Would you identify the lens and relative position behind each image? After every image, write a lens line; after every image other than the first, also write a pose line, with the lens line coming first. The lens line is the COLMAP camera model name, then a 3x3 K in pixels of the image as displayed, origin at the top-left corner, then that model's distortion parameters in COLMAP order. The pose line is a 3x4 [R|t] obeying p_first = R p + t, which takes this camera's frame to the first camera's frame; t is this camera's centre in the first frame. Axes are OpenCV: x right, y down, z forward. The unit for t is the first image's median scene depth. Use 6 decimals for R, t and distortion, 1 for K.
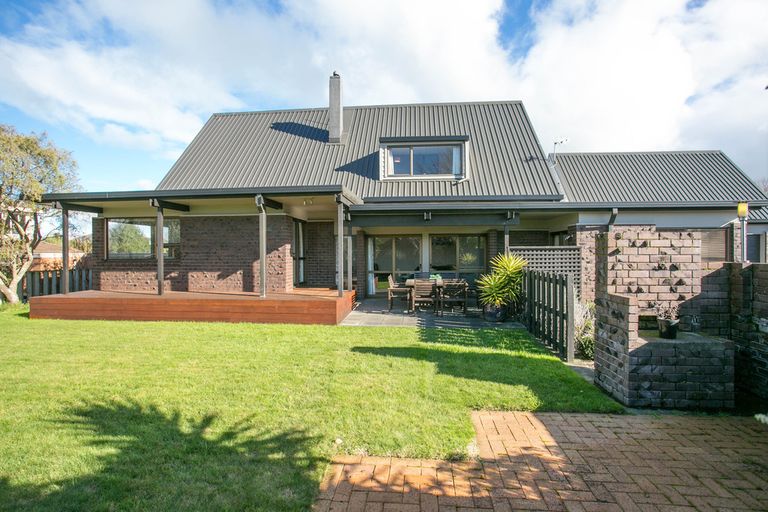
lens RADIAL K [[397.4, 0, 381.6], [0, 397.4, 255.5], [0, 0, 1]] dist [-0.050965, 0.009149]
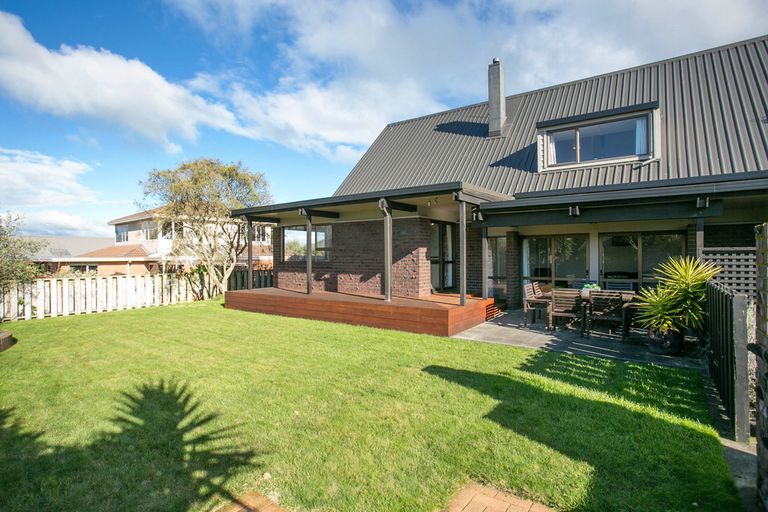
lens RADIAL K [[397.4, 0, 386.3], [0, 397.4, 254.5], [0, 0, 1]] dist [-0.050965, 0.009149]
pose [[0.862412, -0.000645, -0.506206, 0.194466], [-0.002914, 0.999976, -0.006239, -0.005816], [0.506198, 0.006855, 0.862390, 0.132850]]
